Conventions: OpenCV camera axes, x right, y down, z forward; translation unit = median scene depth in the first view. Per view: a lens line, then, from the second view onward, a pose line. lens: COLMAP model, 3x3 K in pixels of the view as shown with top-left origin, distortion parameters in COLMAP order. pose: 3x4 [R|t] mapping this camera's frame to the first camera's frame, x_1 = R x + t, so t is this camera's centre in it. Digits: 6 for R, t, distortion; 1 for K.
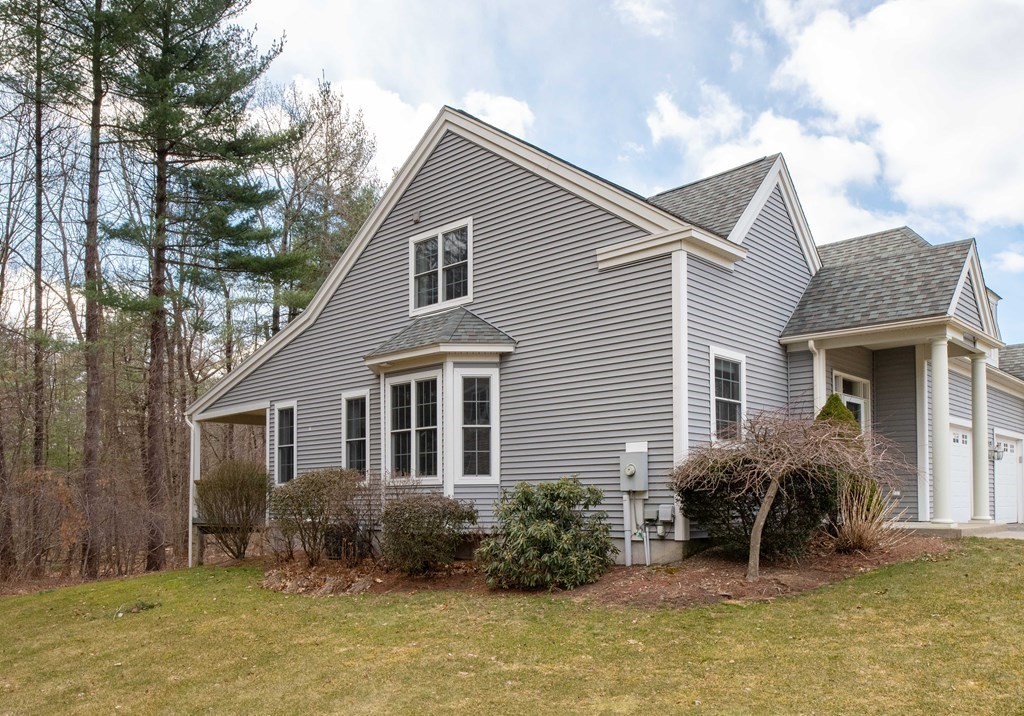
lens RADIAL K [[821.3, 0, 512.0], [0, 821.3, 358.0], [0, 0, 1]] dist [-0.000610, -0.000029]
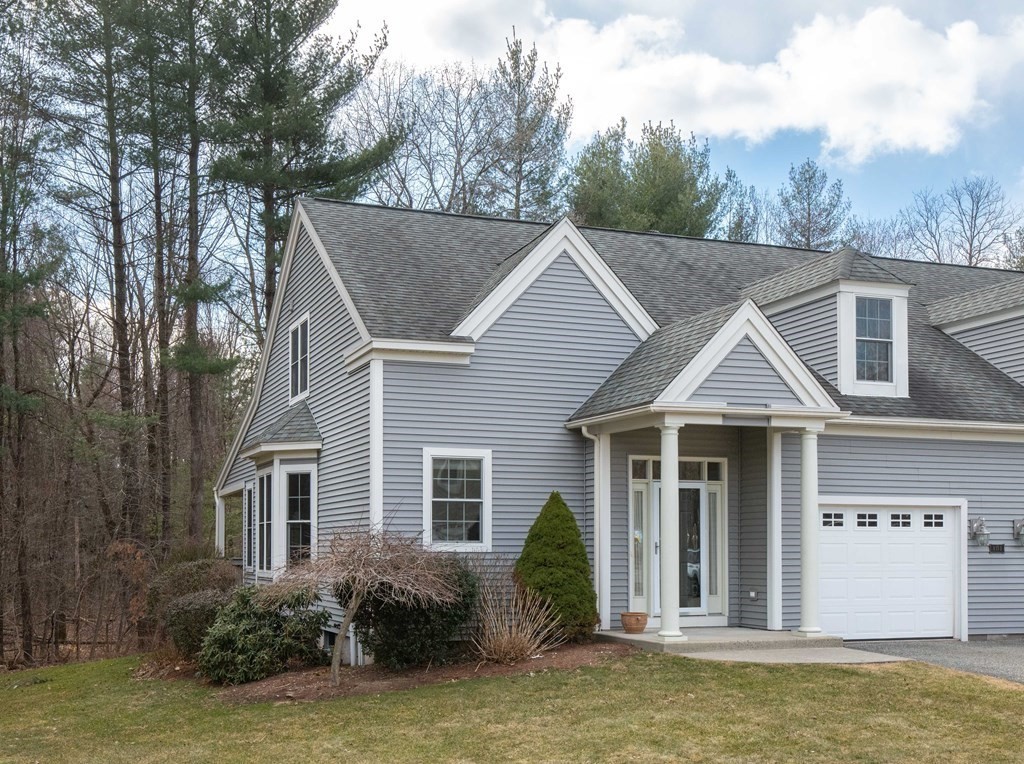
lens RADIAL K [[1215.6, 0, 512.0], [0, 1215.6, 382.0], [0, 0, 1]] dist [-0.153343, -0.001598]
pose [[0.909831, -0.059340, -0.410715, 0.815292], [0.072657, 0.997214, 0.016874, -0.095642], [0.408569, -0.045193, 0.911608, -0.264019]]
